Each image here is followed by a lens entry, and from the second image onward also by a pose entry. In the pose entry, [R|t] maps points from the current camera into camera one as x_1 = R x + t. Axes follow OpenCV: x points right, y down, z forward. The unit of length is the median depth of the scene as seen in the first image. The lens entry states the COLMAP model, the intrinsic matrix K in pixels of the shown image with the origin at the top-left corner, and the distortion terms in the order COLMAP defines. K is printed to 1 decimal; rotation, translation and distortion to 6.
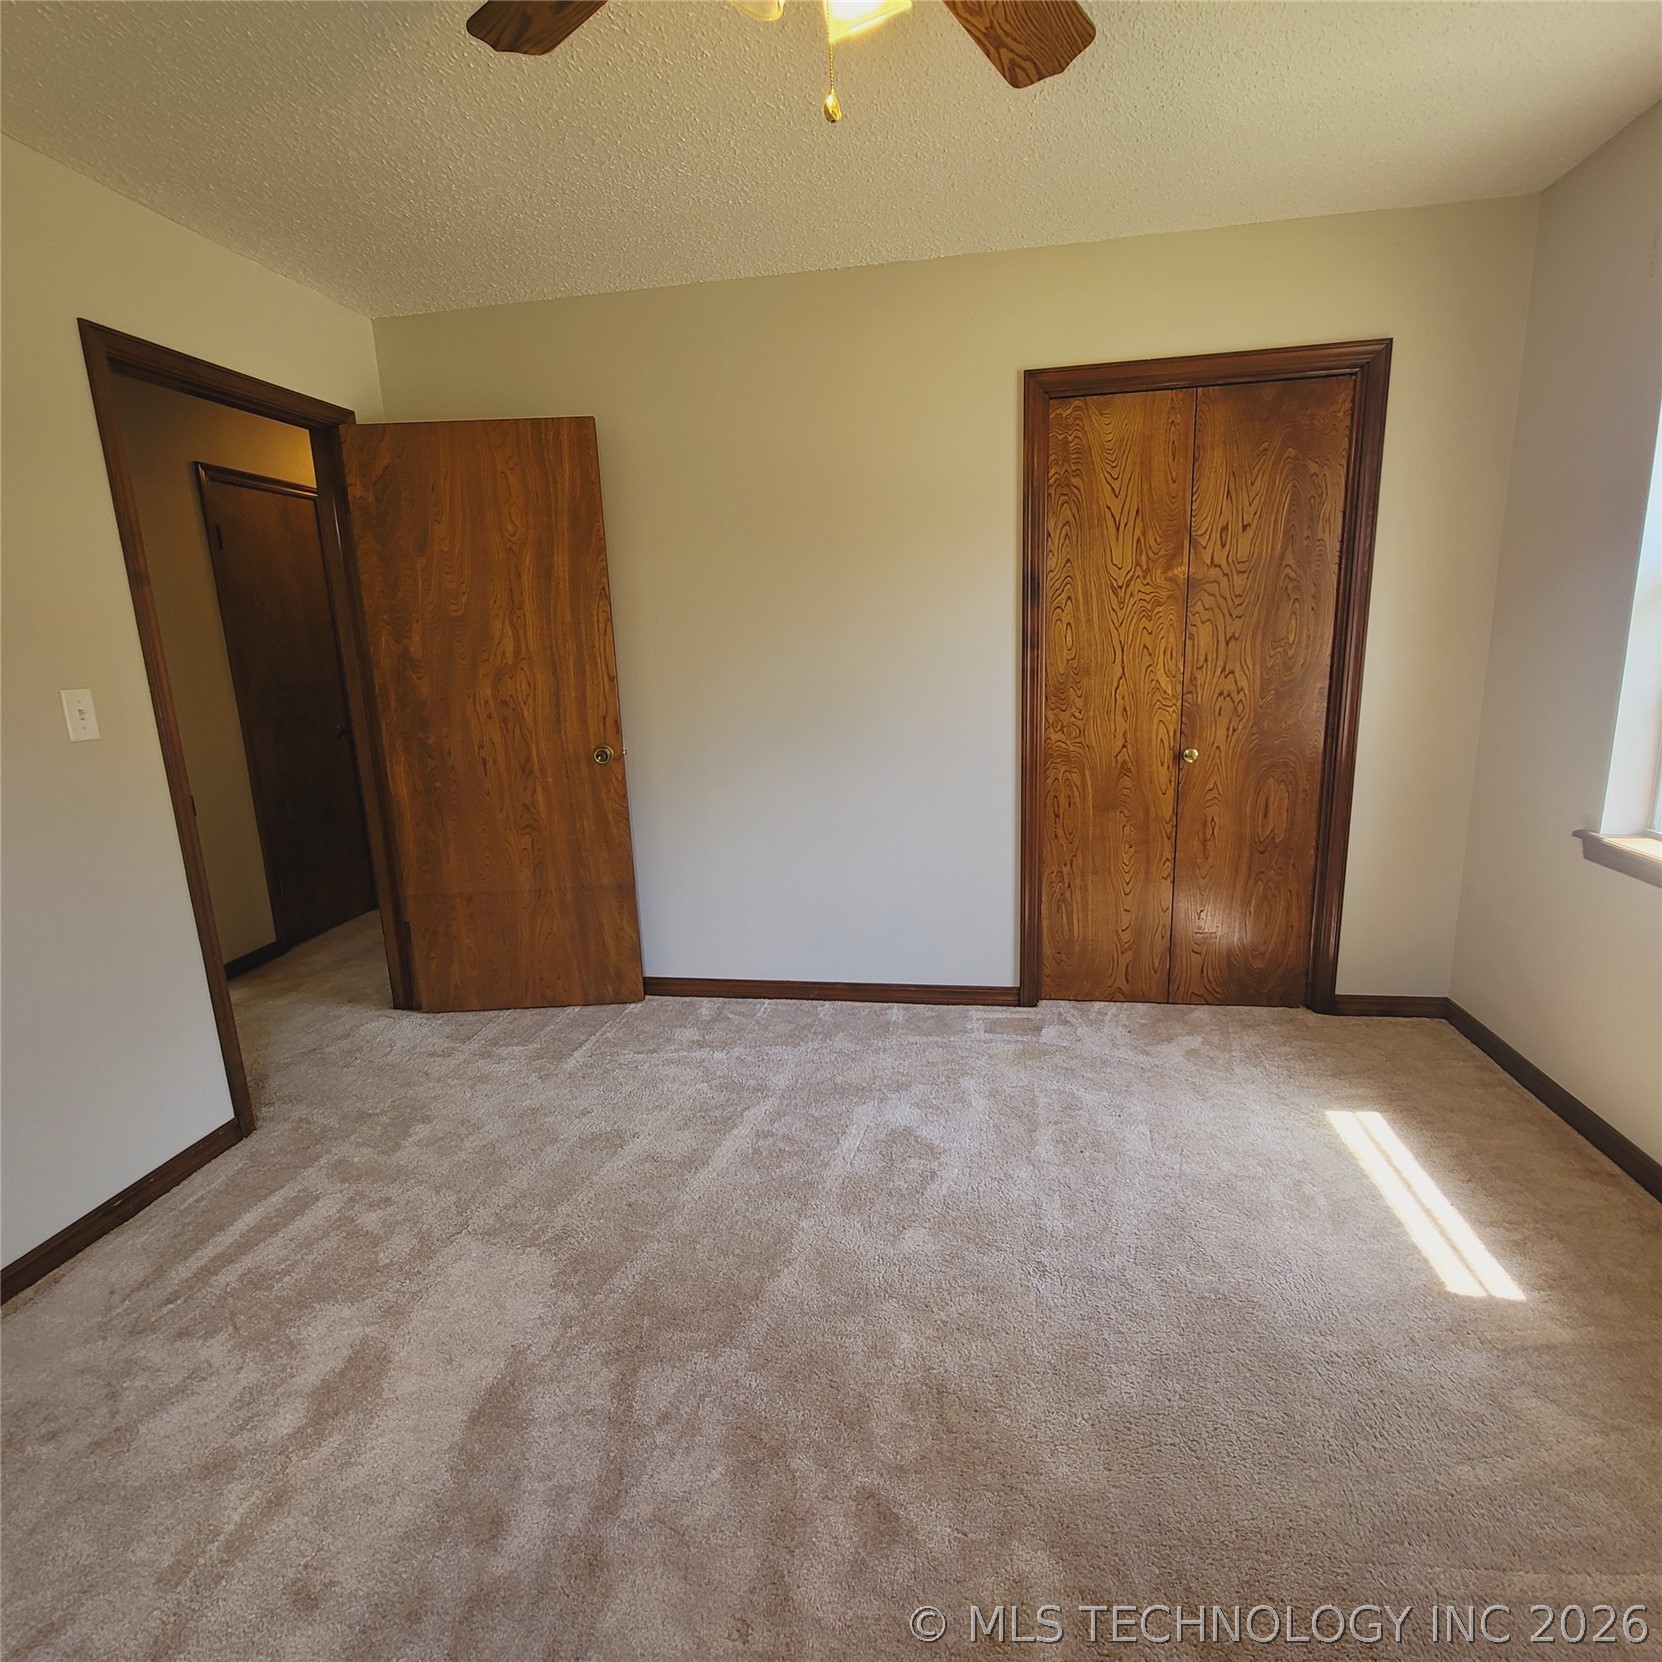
lens RADIAL K [[907.1, 0, 824.4], [0, 907.1, 833.6], [0, 0, 1]] dist [-0.006677, 0.002055]
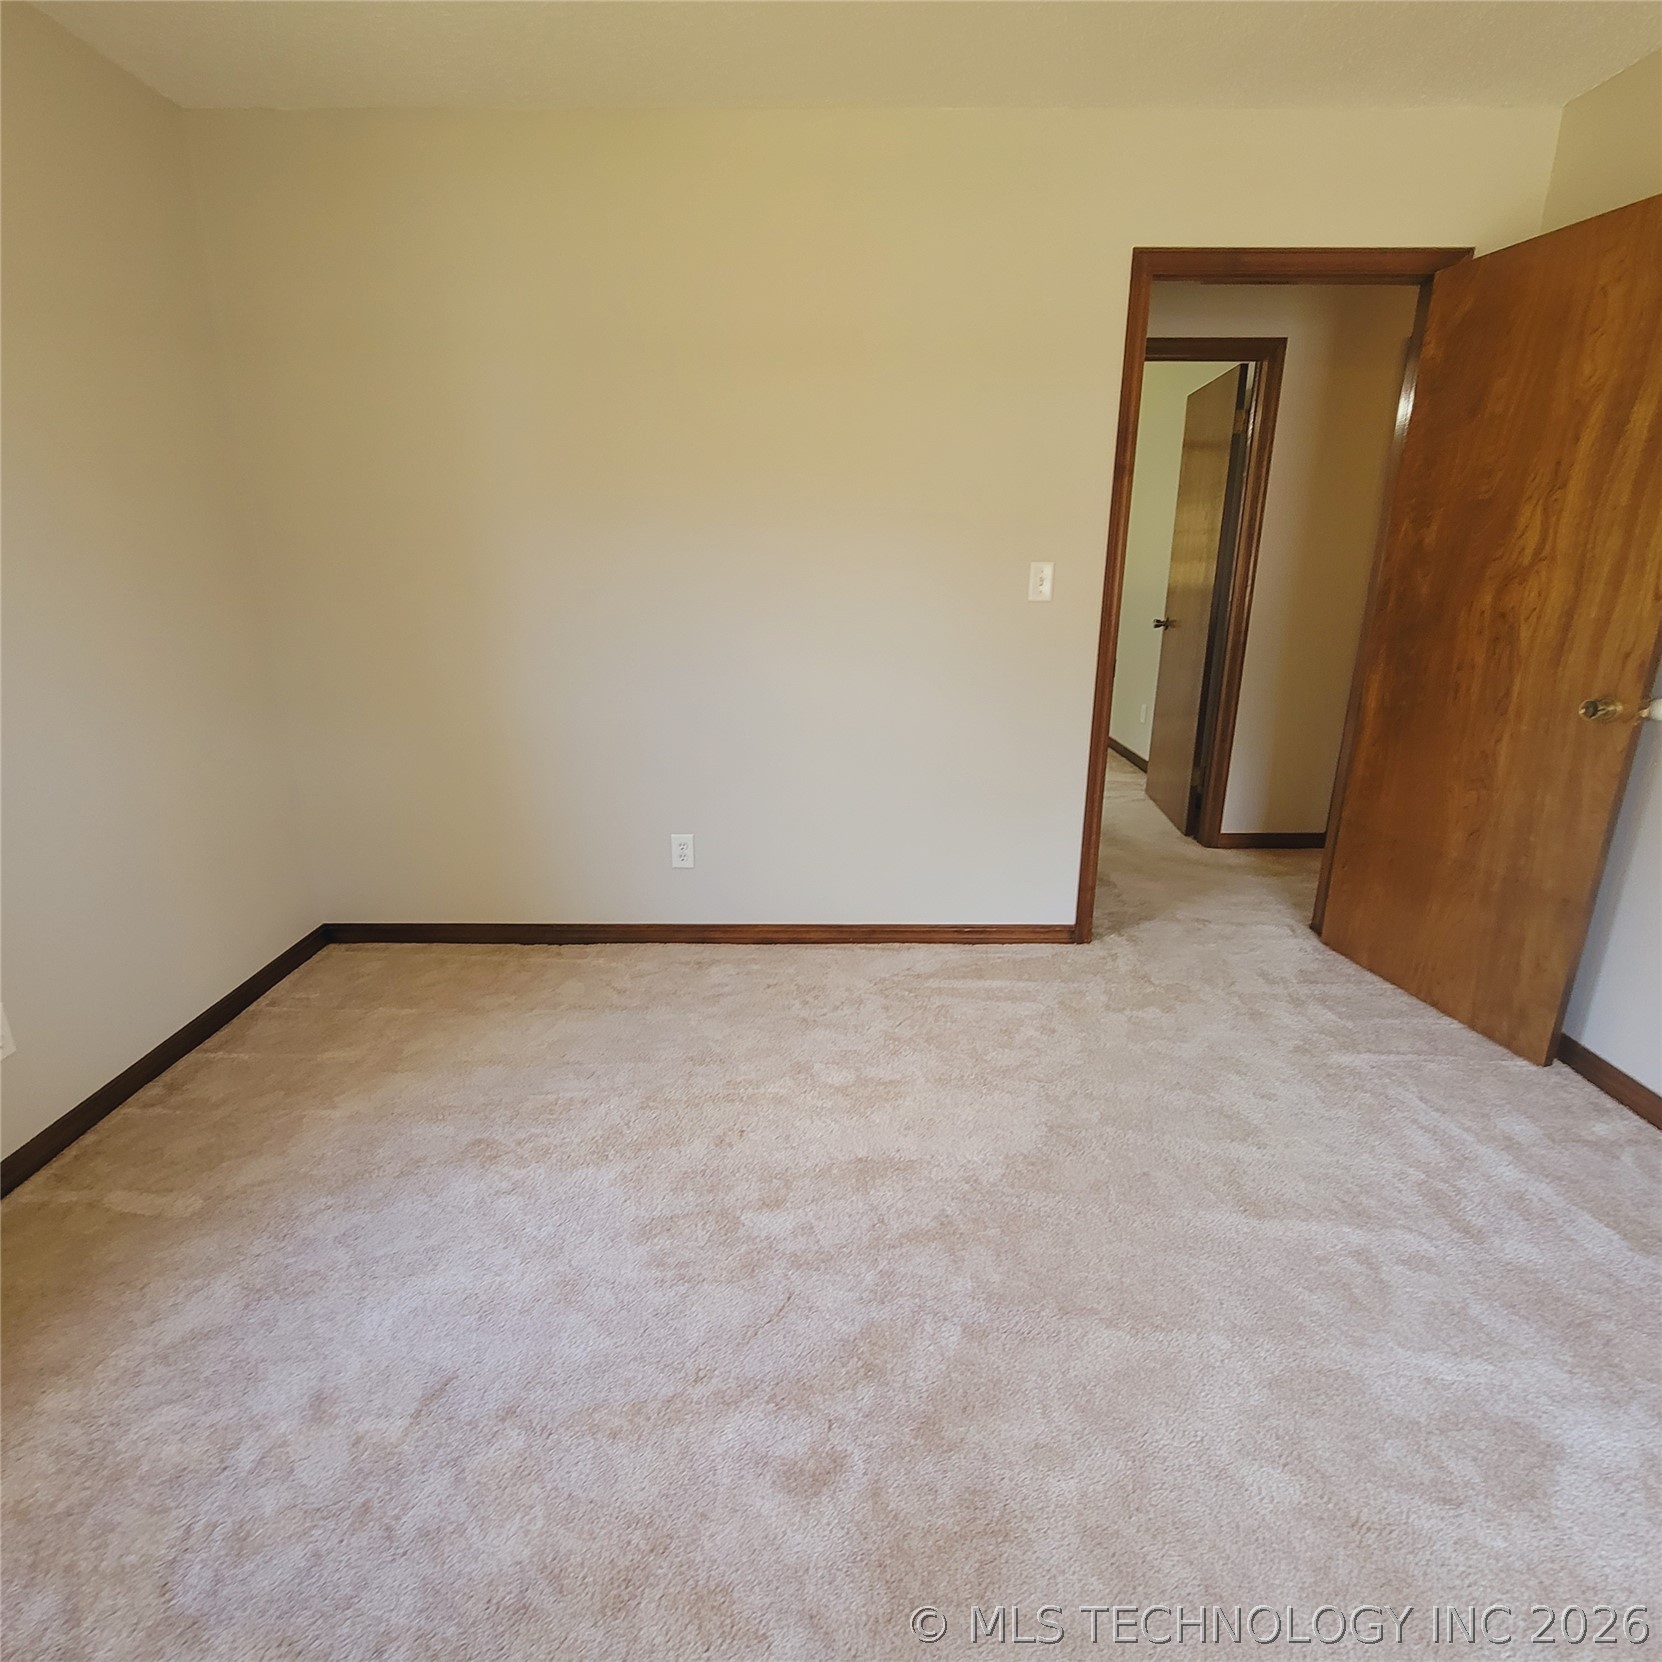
lens RADIAL K [[907.1, 0, 824.4], [0, 907.1, 833.6], [0, 0, 1]] dist [-0.006677, 0.002055]
pose [[0.163759, 0.328286, -0.930275, 0.336202], [-0.219124, 0.931552, 0.290164, -0.071659], [0.961856, 0.156329, 0.224486, 0.317766]]
